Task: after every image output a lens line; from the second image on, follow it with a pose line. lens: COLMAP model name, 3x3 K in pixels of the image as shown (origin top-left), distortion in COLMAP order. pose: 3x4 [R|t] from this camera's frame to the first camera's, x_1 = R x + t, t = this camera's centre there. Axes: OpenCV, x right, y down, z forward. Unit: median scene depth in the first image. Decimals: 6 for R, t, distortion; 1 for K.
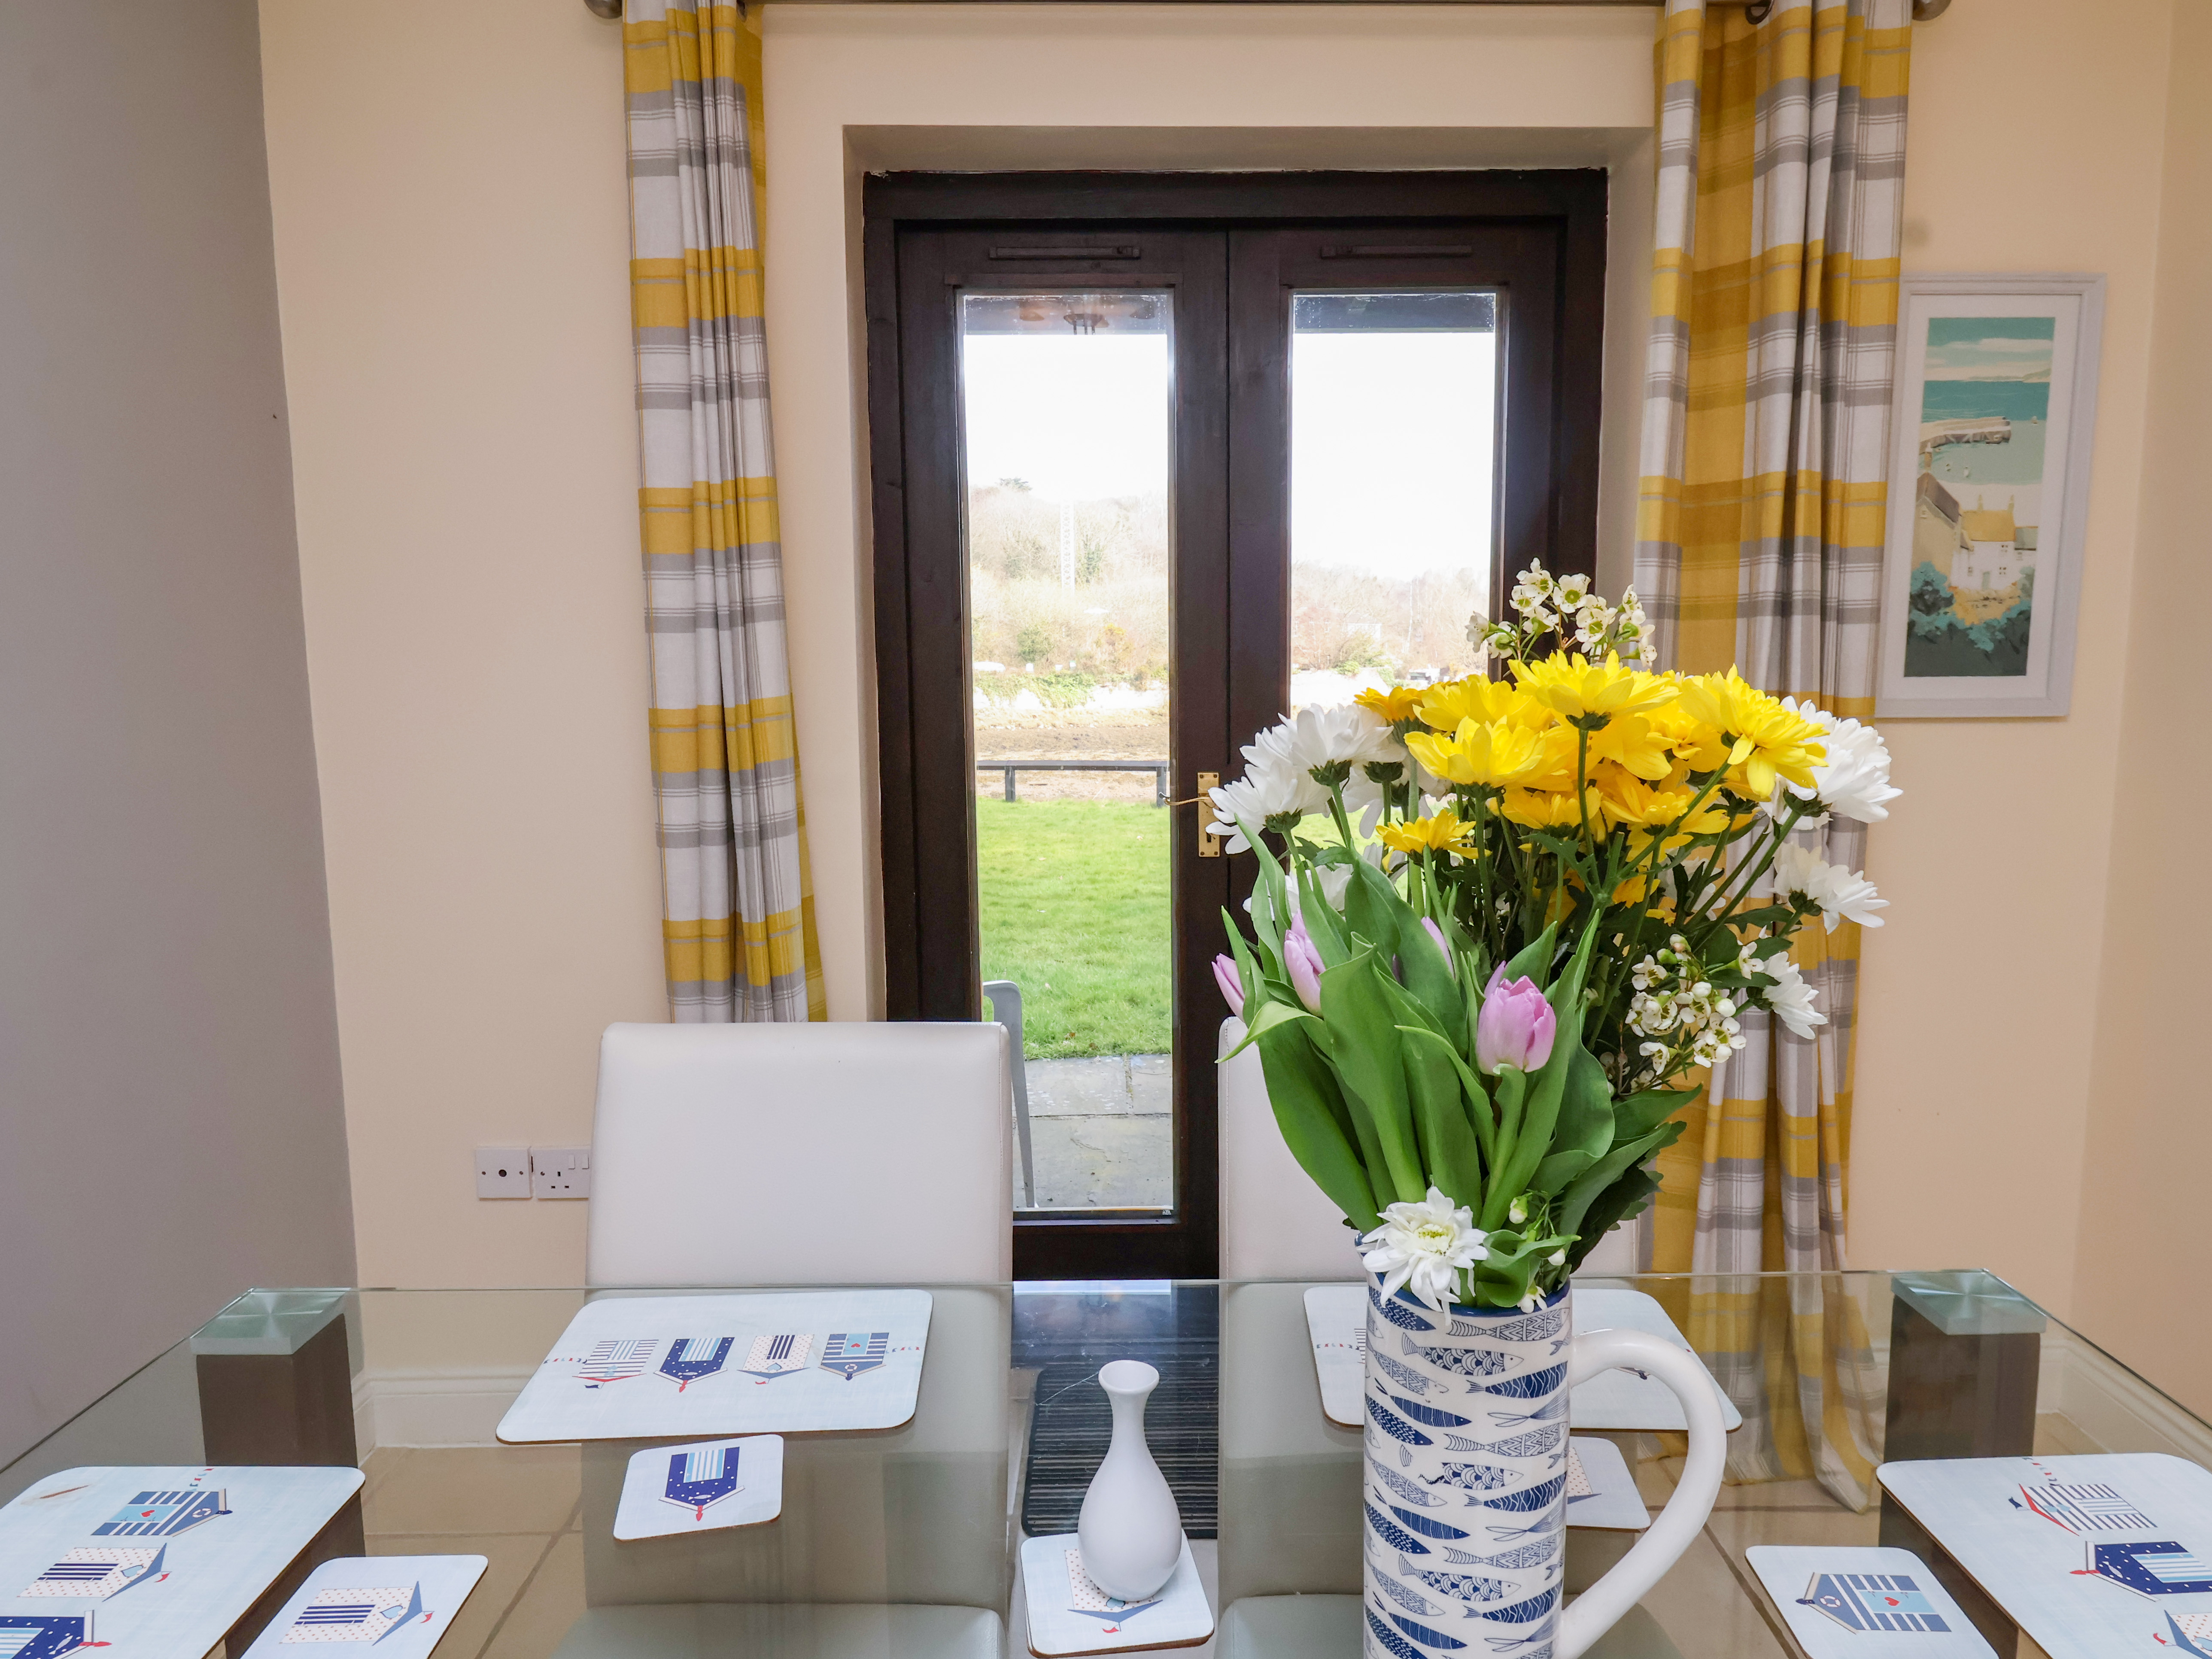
lens RADIAL K [[1357.6, 0, 1103.6], [0, 1357.6, 824.4], [0, 0, 1]] dist [0.006154, -0.013075]
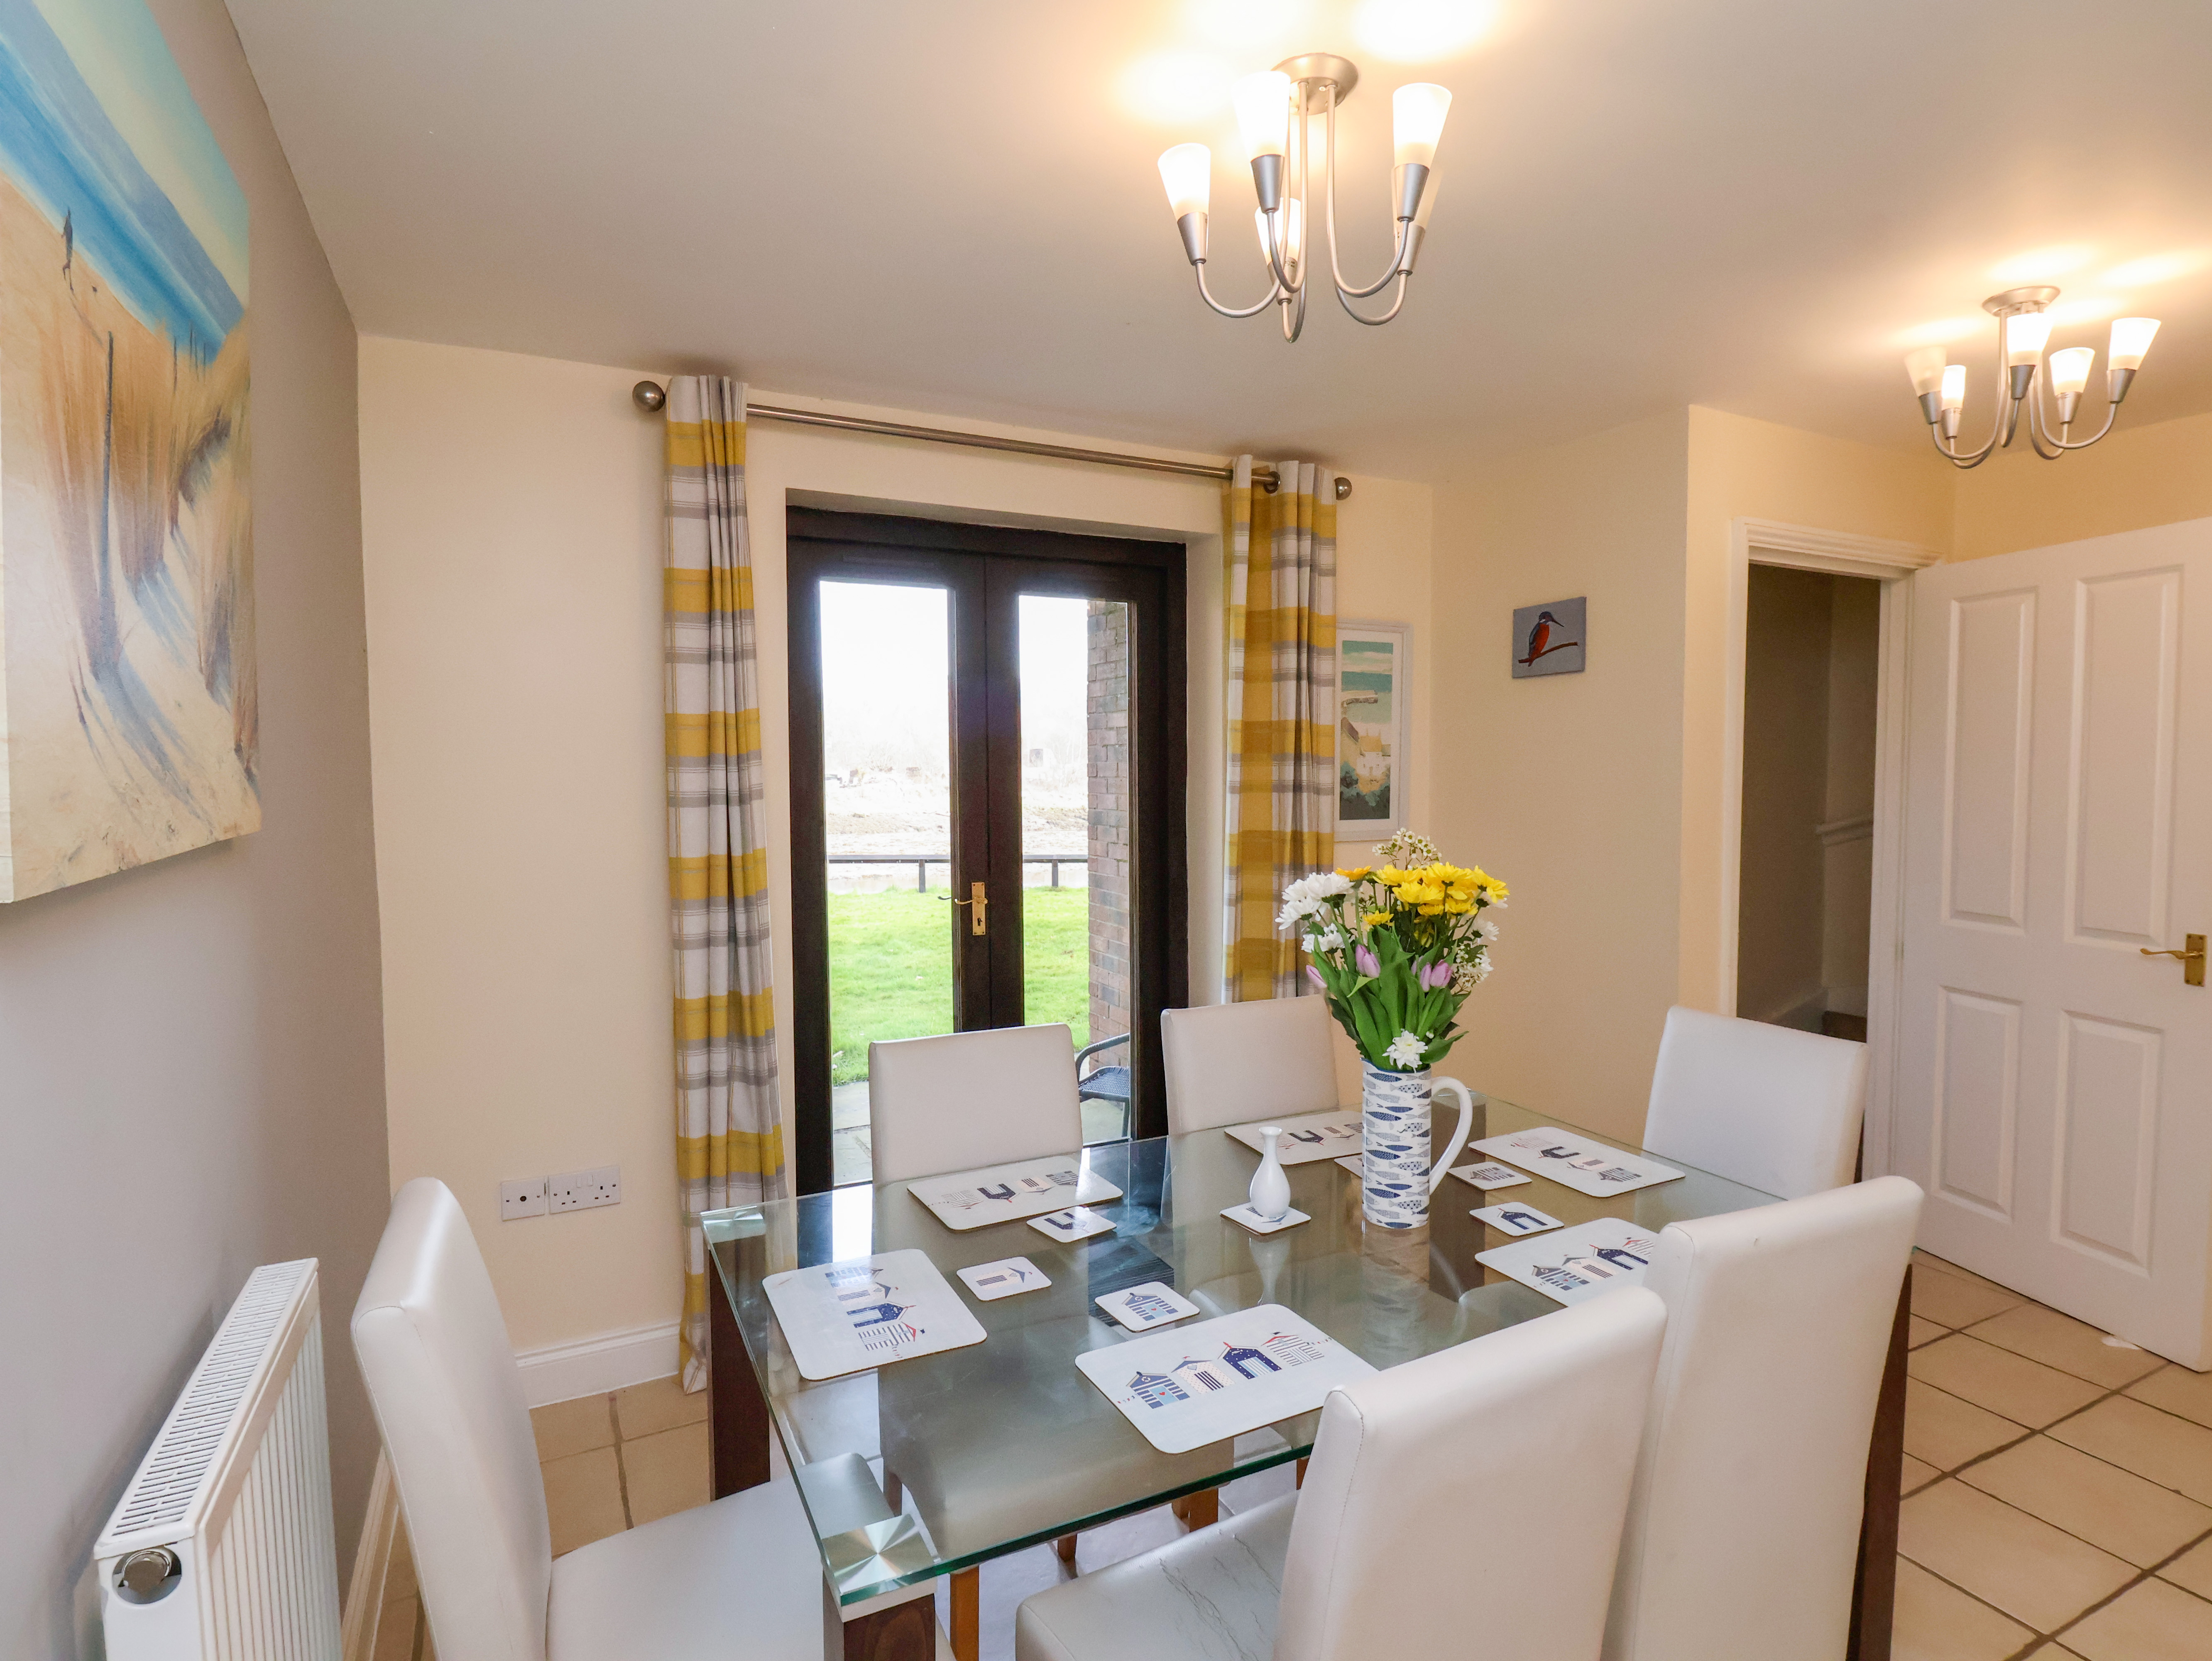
lens RADIAL K [[1117.6, 0, 1090.6], [0, 1117.6, 825.2], [0, 0, 1]] dist [-0.003467, -0.000461]
pose [[0.905105, -0.018024, 0.424806, -0.447960], [0.047660, 0.997105, -0.059241, -0.026547], [-0.422509, 0.073866, 0.903344, -0.316041]]
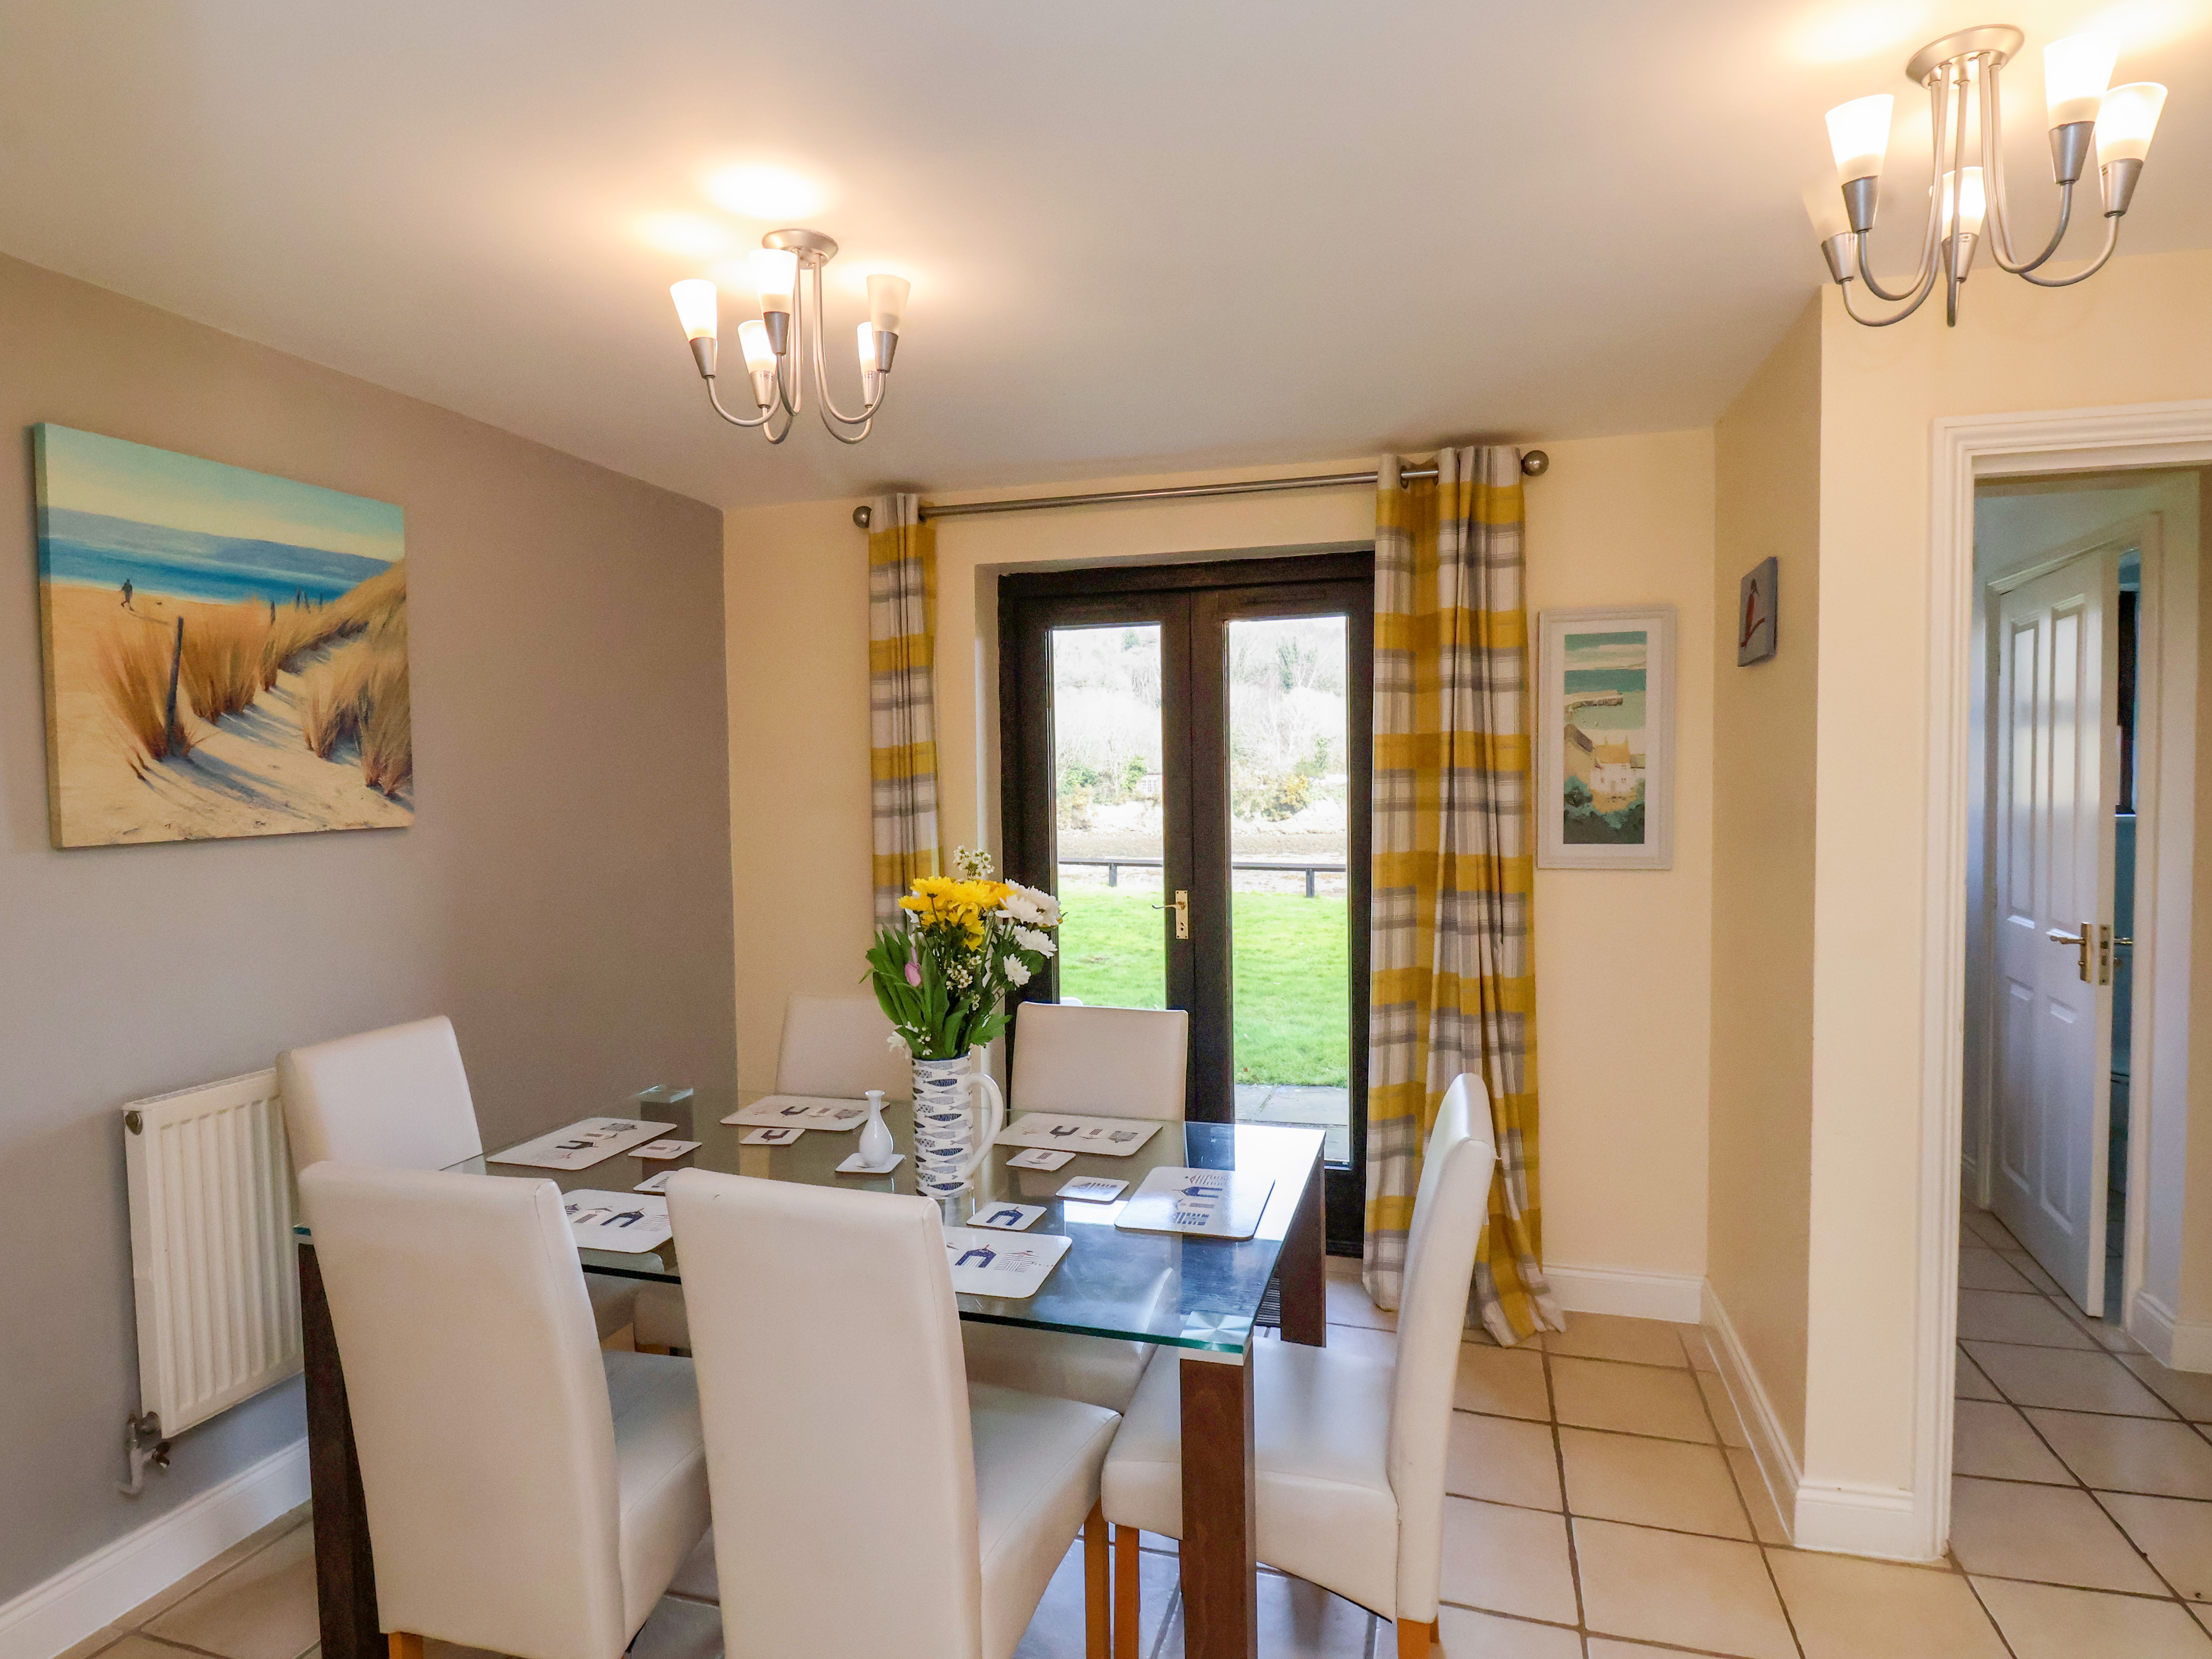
lens RADIAL K [[1117.4, 0, 1090.6], [0, 1117.4, 824.2], [0, 0, 1]] dist [-0.003467, -0.000461]
pose [[0.960259, 0.005680, -0.279053, 0.454314], [-0.027924, 0.996732, -0.075805, -0.013493], [0.277710, 0.080585, 0.957279, -0.521679]]
